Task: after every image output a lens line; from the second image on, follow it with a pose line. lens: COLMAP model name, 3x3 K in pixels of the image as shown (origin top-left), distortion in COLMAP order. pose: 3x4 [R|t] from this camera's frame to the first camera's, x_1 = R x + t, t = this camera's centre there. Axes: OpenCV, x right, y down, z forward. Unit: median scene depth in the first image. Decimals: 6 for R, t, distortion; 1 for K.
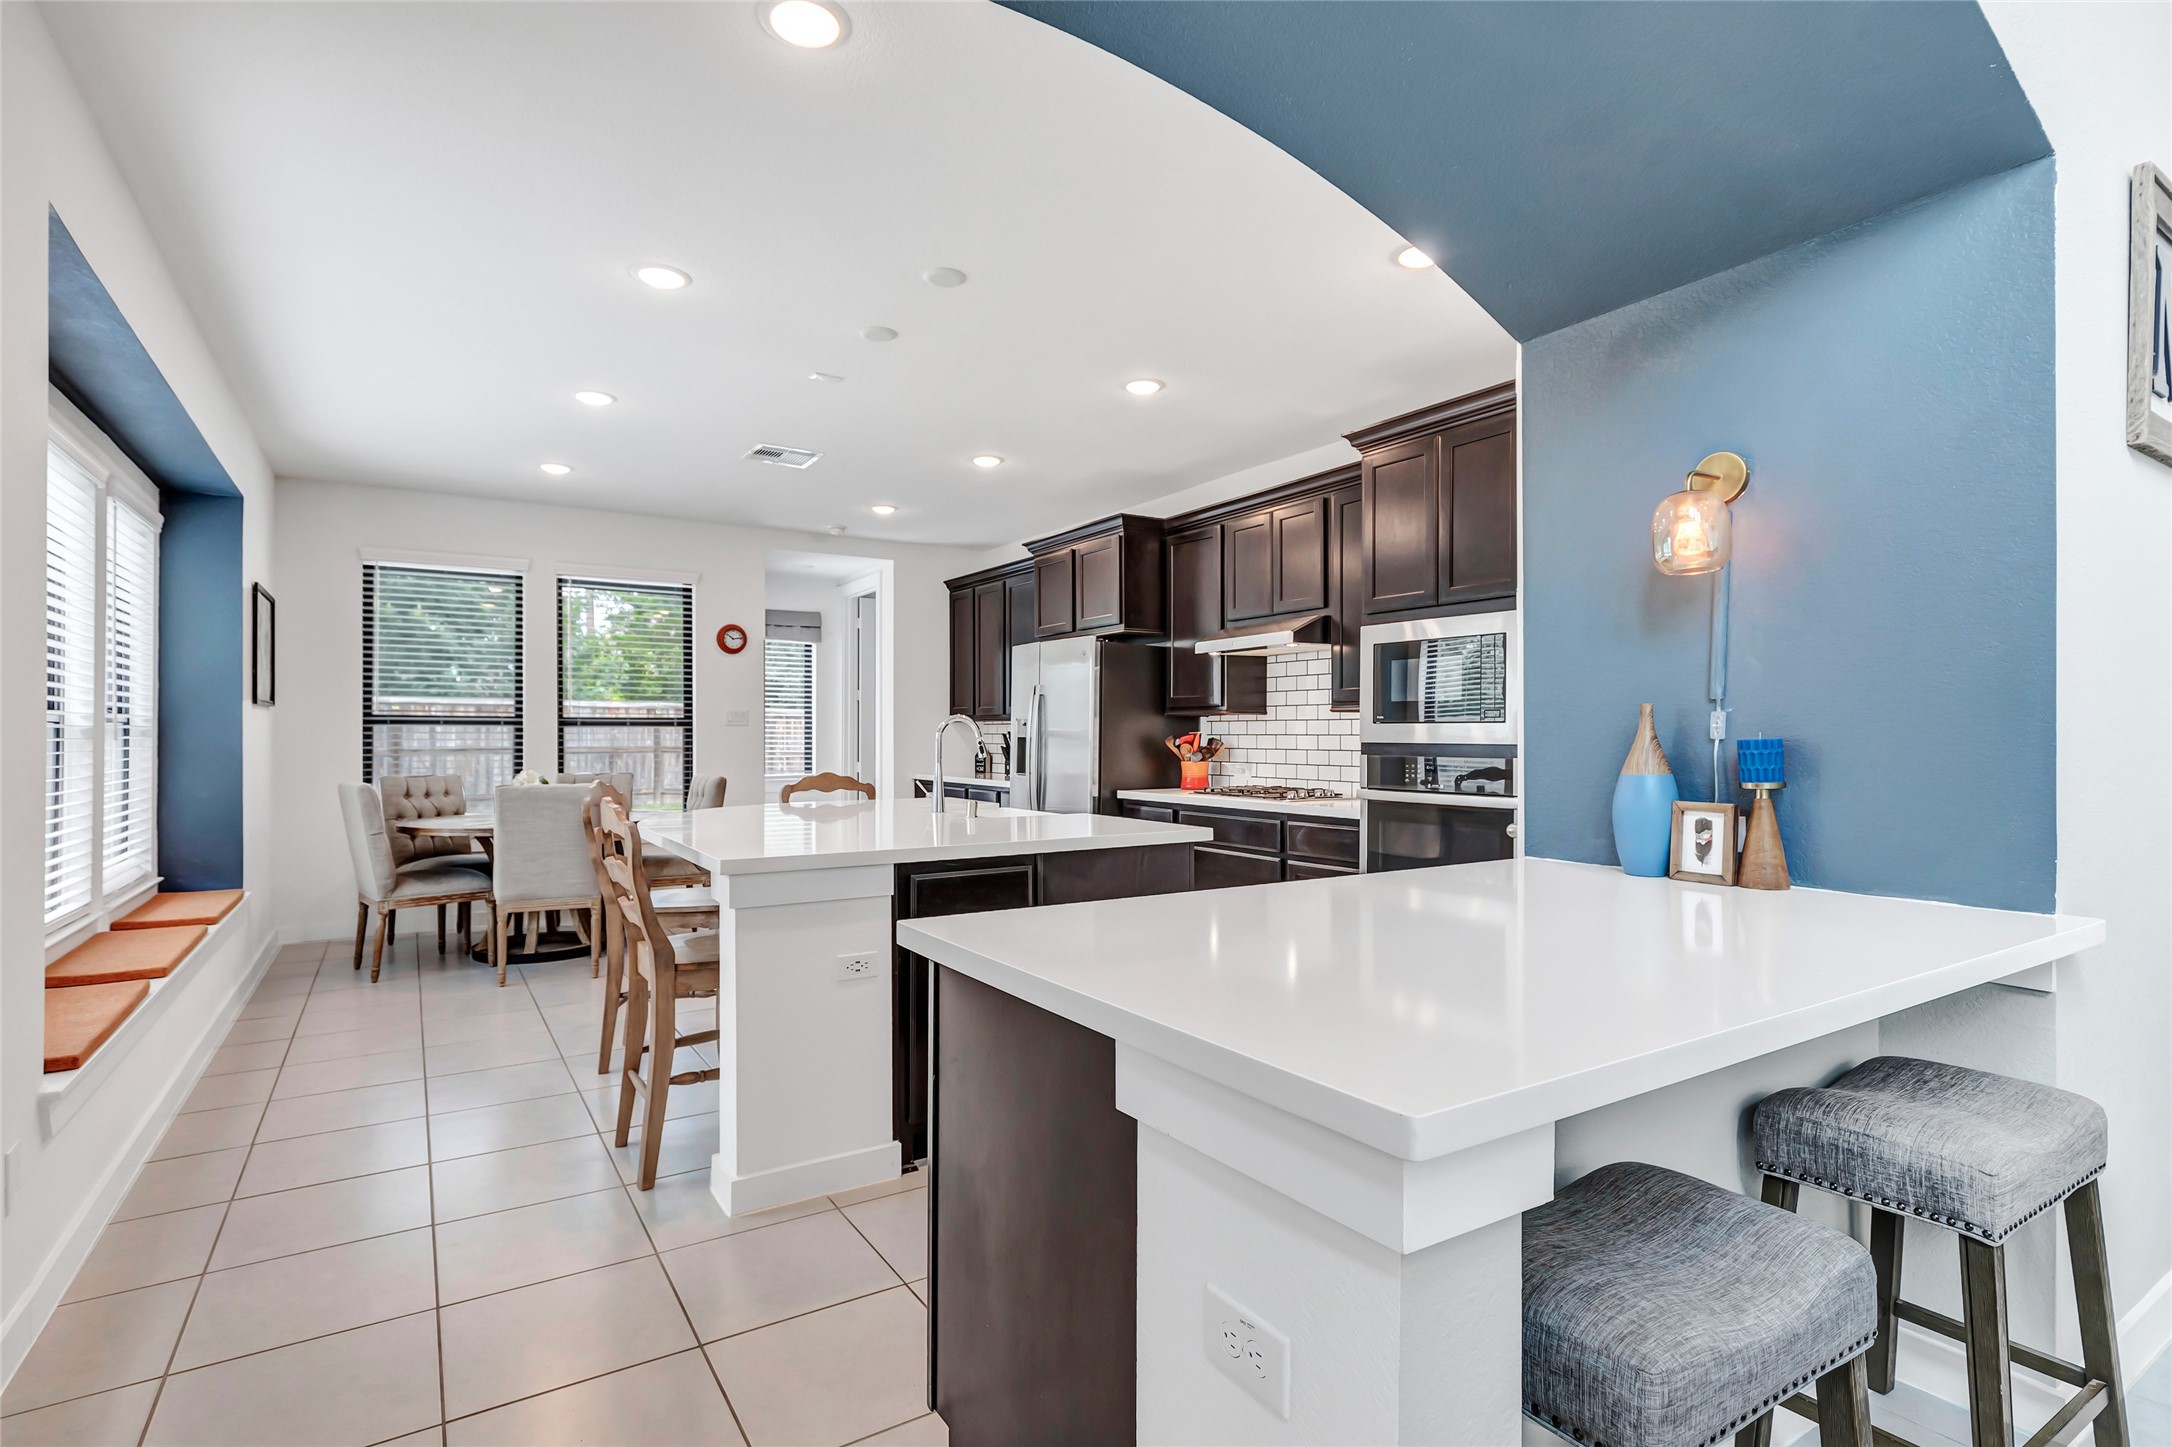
lens RADIAL K [[1031.9, 0, 1072.2], [0, 1031.9, 731.3], [0, 0, 1]] dist [0.002698, 0.001085]
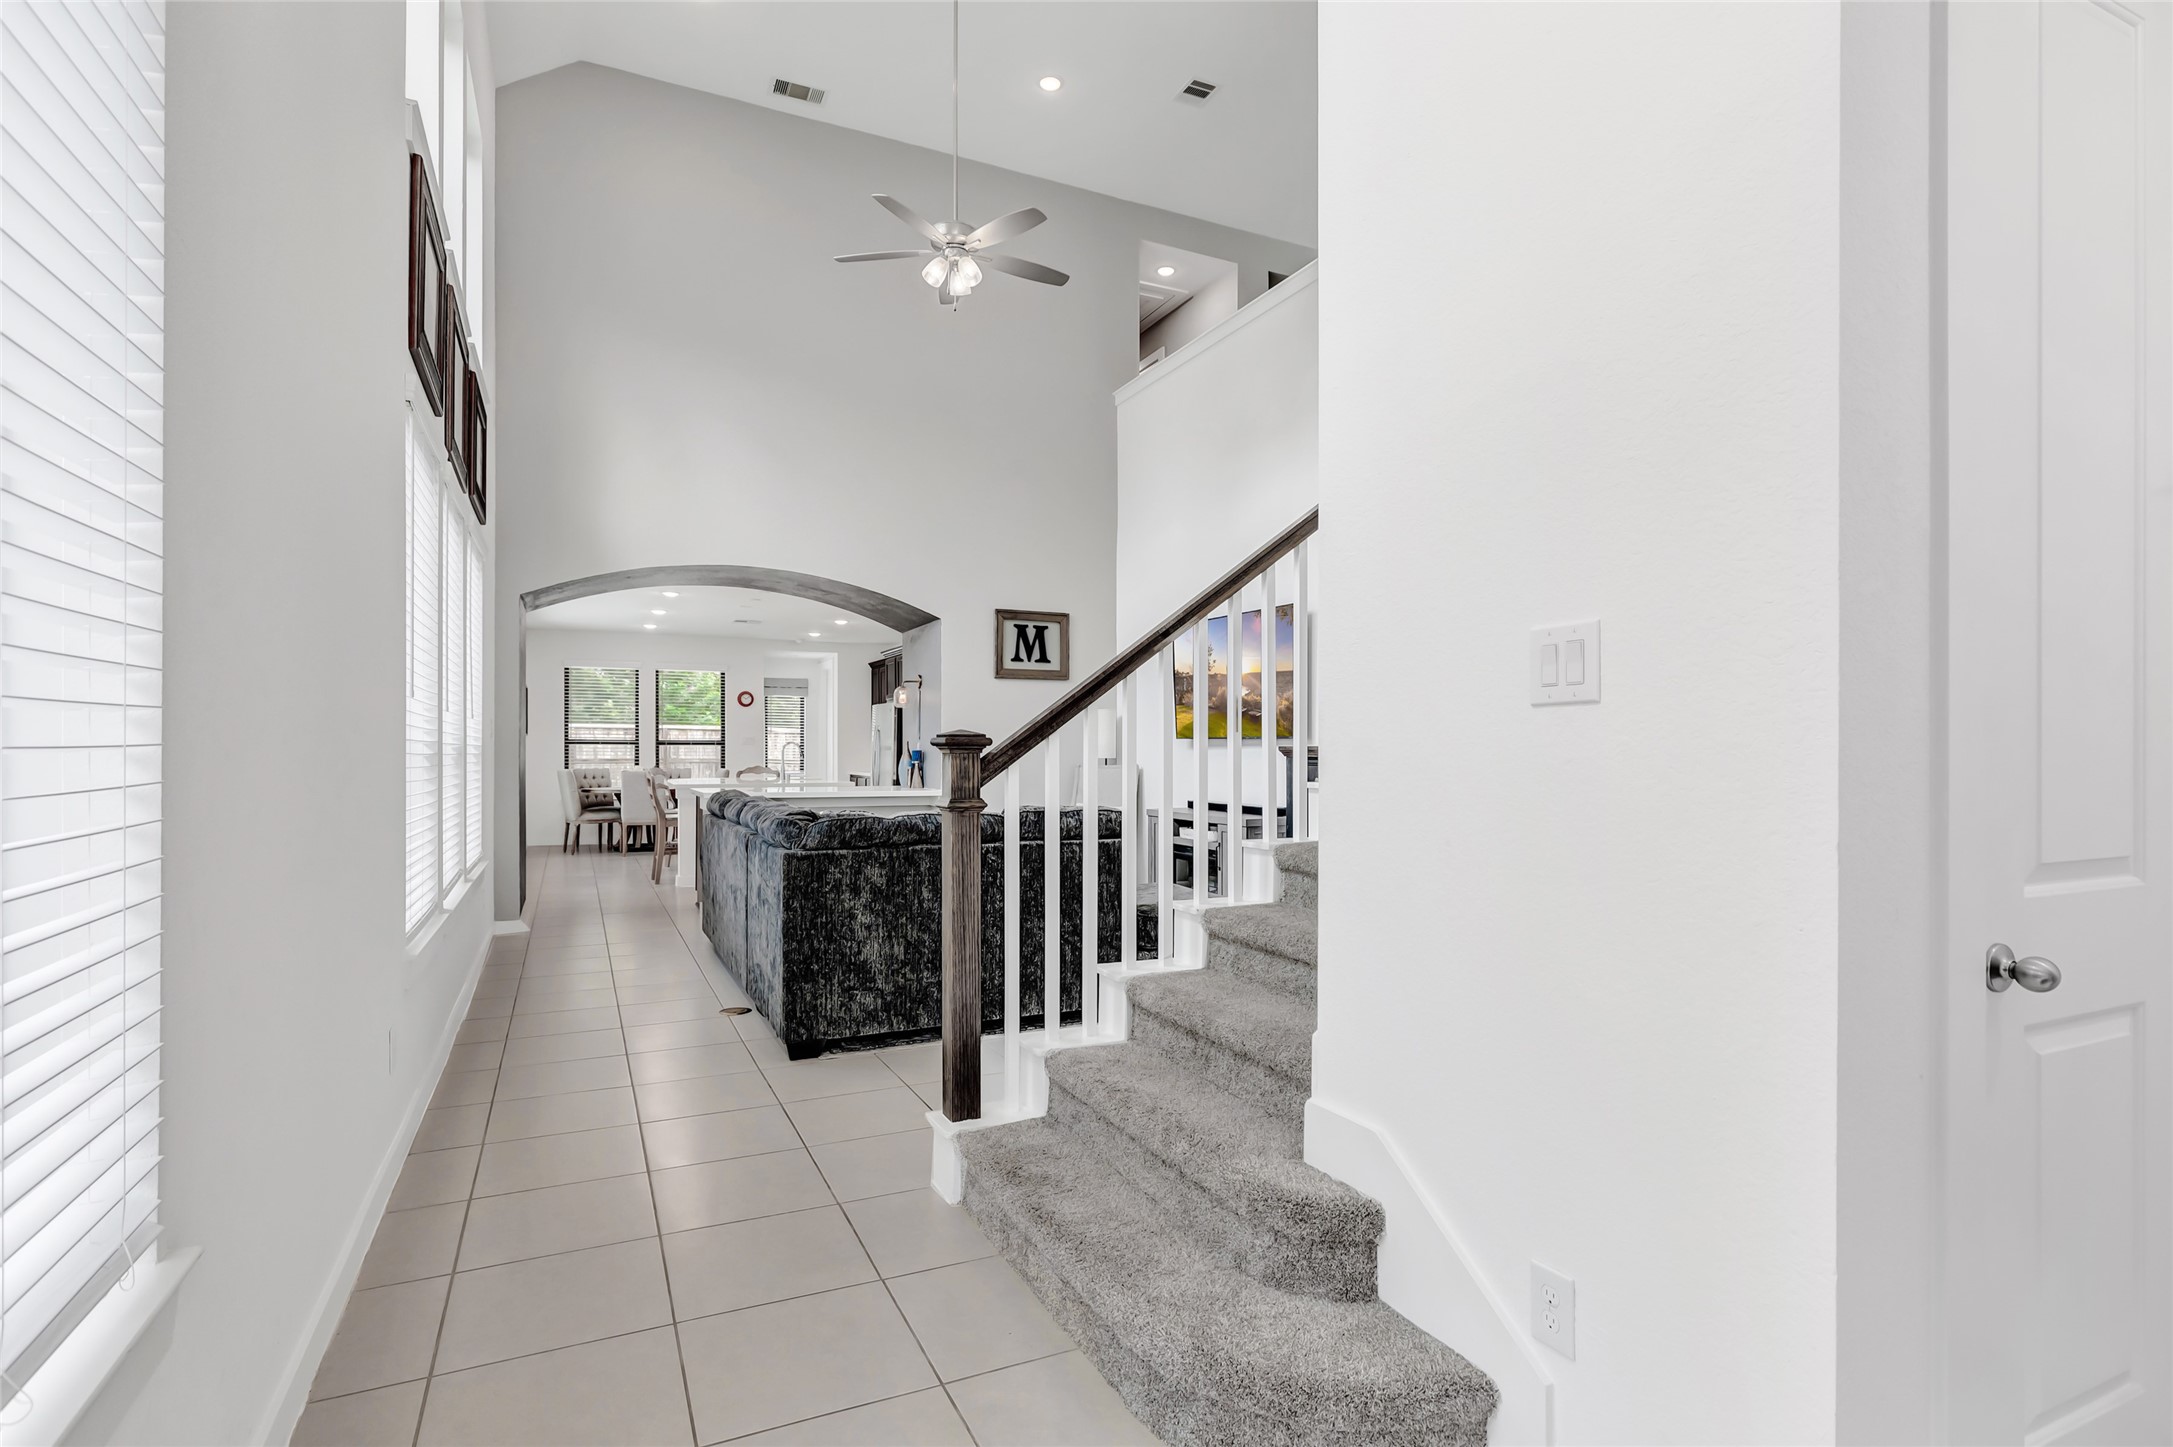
lens RADIAL K [[1032.4, 0, 1072.7], [0, 1032.4, 731.3], [0, 0, 1]] dist [0.002698, 0.001085]
pose [[0.992708, -0.000316, -0.120547, 0.649610], [-0.001736, 0.999855, -0.016911, 0.000844], [0.120535, 0.016997, 0.992564, -1.058206]]
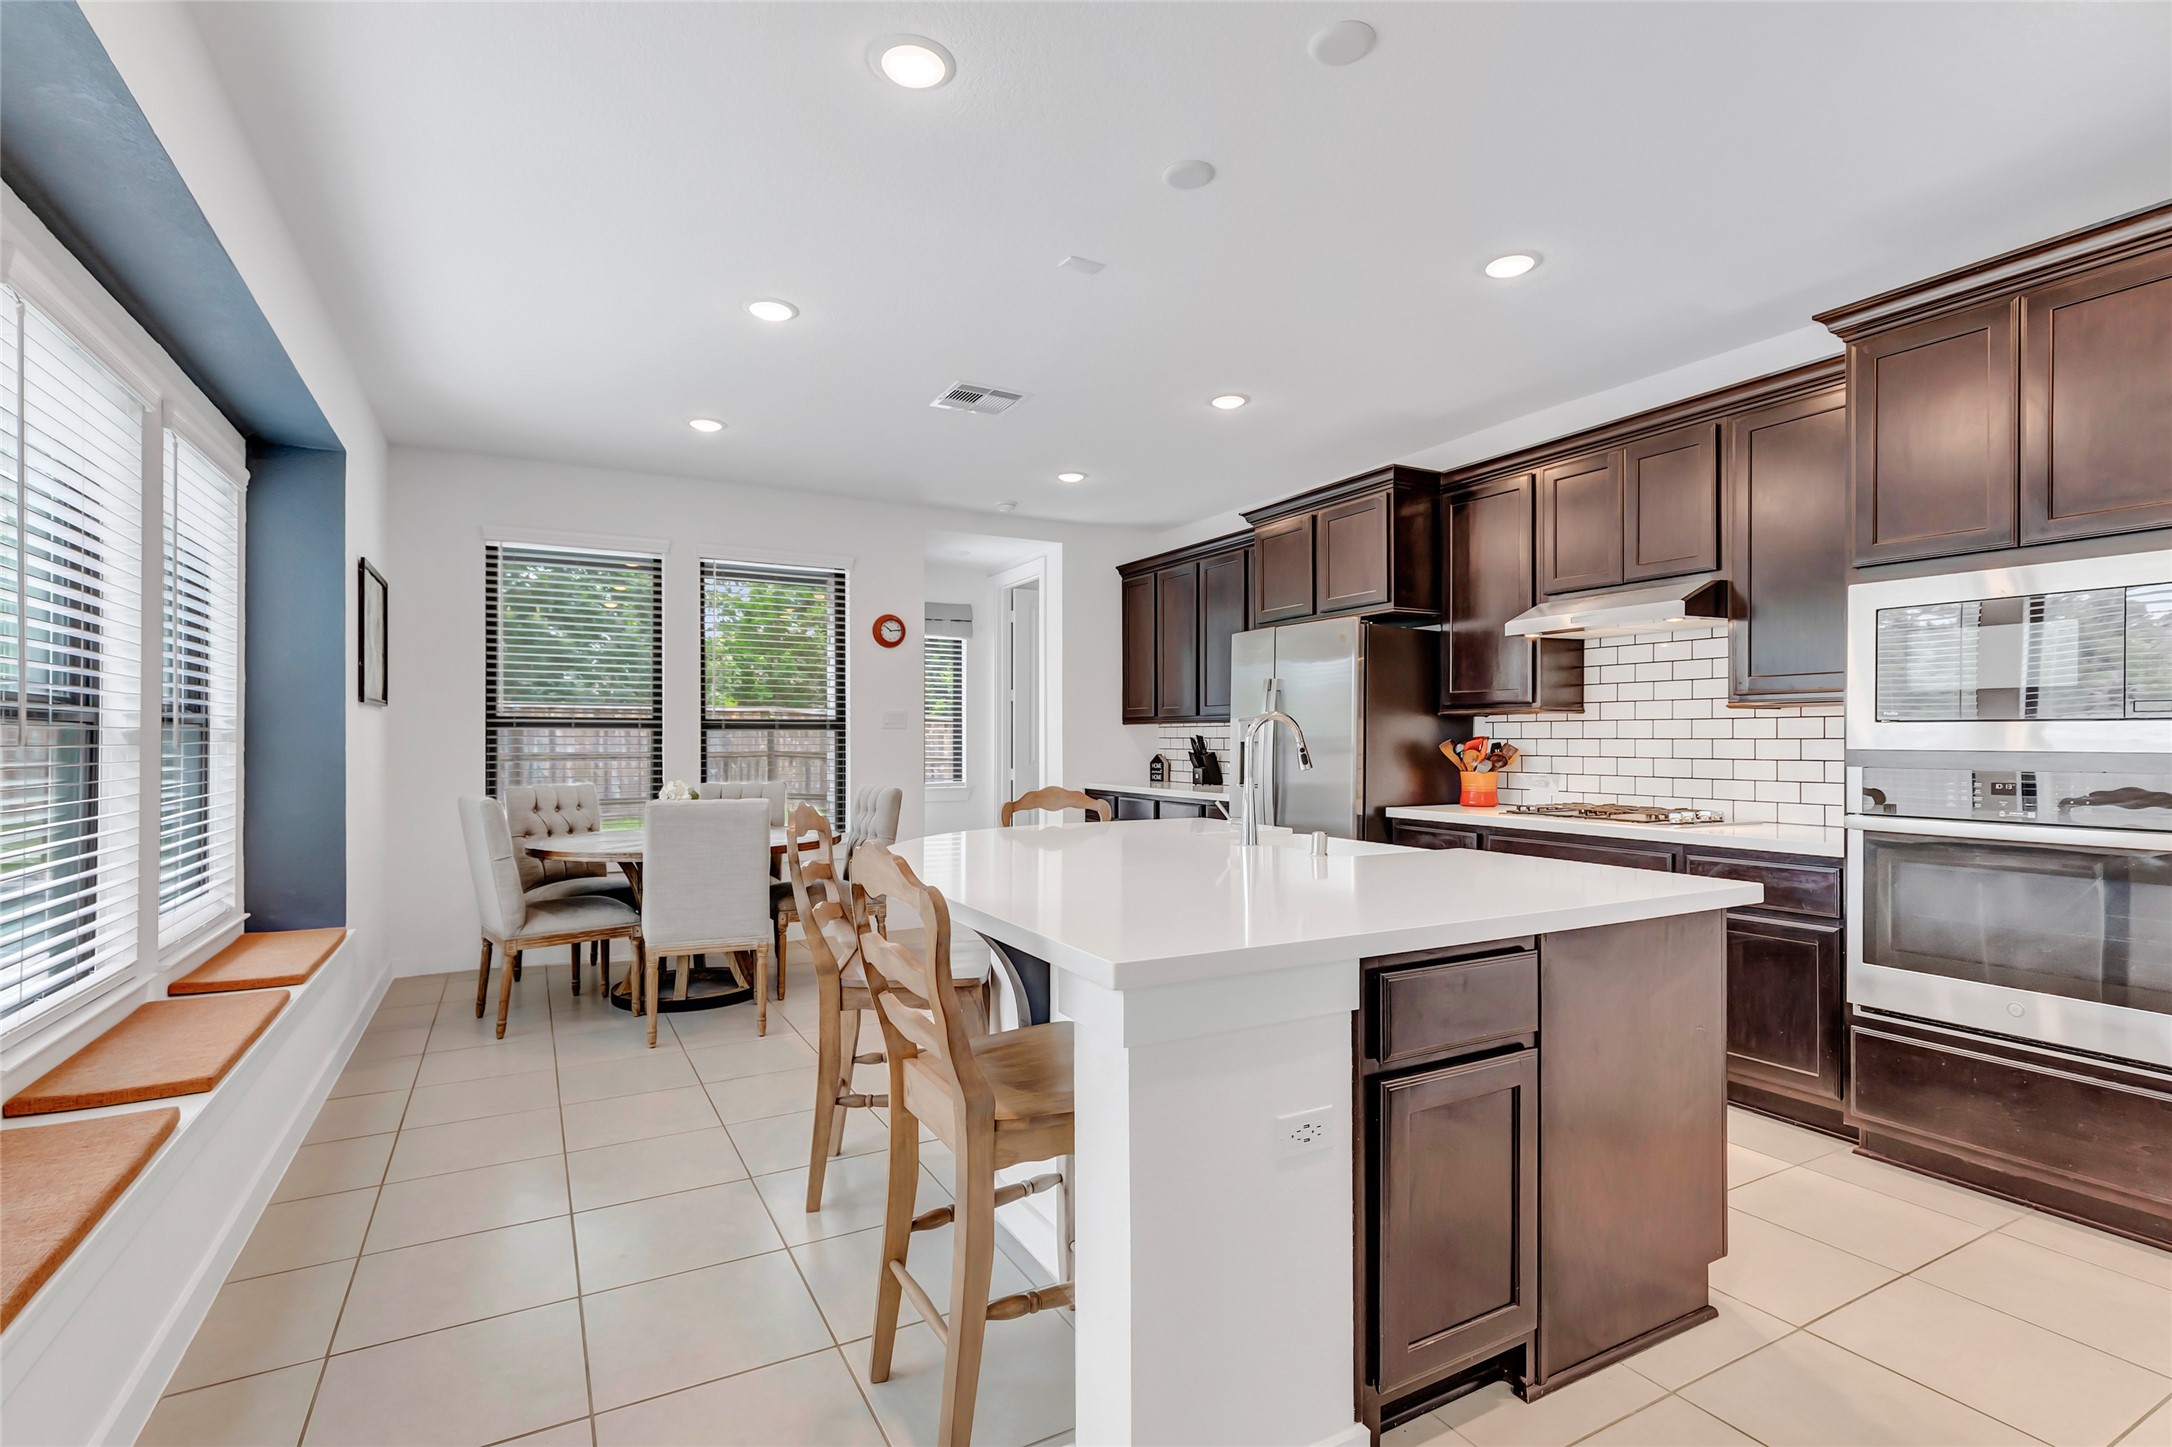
lens RADIAL K [[997.0, 0, 1091.4], [0, 997.0, 736.3], [0, 0, 1]] dist [0.012980, 0.000858]
pose [[0.998445, -0.000518, -0.055742, -0.142918], [0.000555, 1.000000, 0.000648, 0.000791], [0.055742, -0.000678, 0.998445, 0.203959]]
